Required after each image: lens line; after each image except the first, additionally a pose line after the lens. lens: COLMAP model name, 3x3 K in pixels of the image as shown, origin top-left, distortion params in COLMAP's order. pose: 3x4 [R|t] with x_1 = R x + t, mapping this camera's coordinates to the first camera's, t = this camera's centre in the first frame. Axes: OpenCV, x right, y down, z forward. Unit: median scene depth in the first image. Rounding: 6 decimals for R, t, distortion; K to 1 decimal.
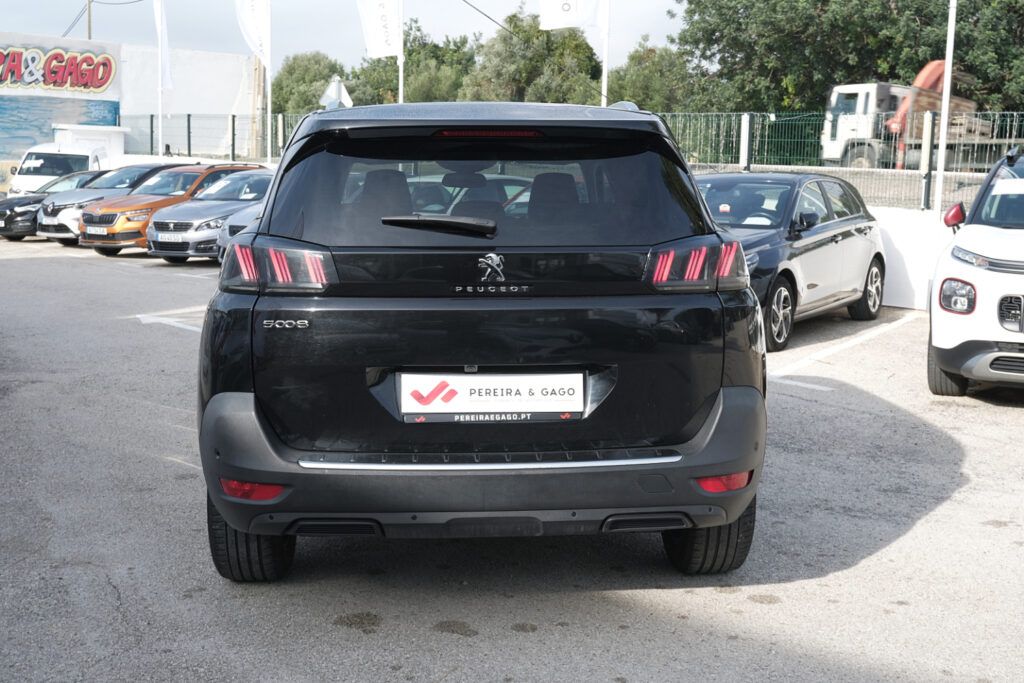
lens RADIAL K [[1240.9, 0, 515.3], [0, 1240.9, 342.2], [0, 0, 1]] dist [-0.001234, 0.000000]
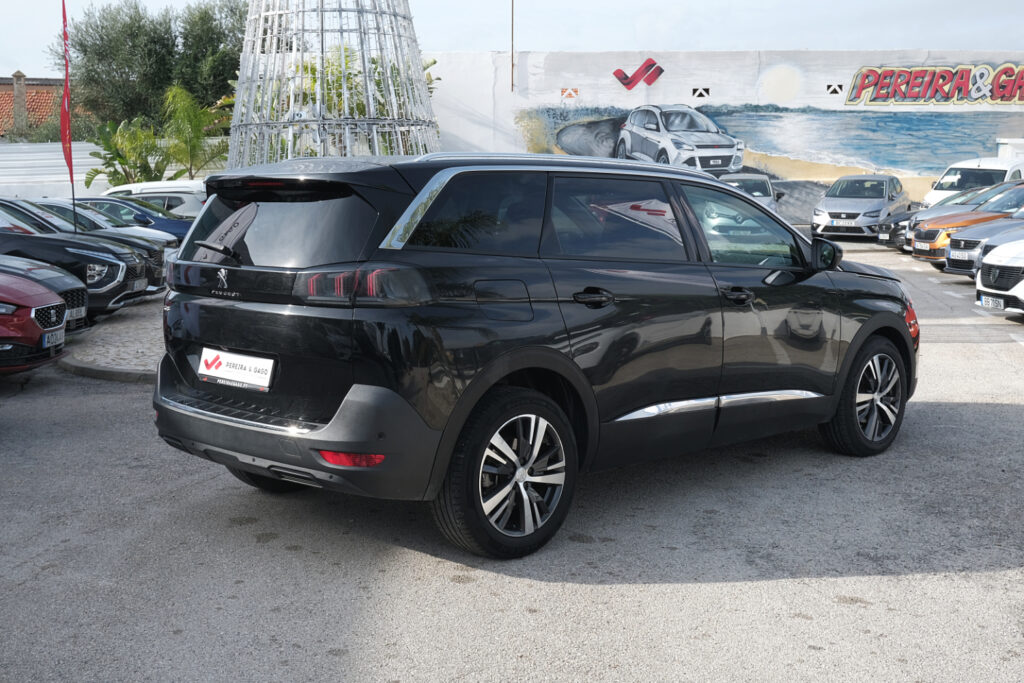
lens RADIAL K [[1272.3, 0, 523.0], [0, 1272.3, 345.4], [0, 0, 1]] dist [0.008335, 0.000000]
pose [[0.679500, 0.090320, -0.728095, 0.133555], [-0.096848, 0.994751, 0.033014, -0.006700], [0.727255, 0.048082, 0.684681, 0.025532]]
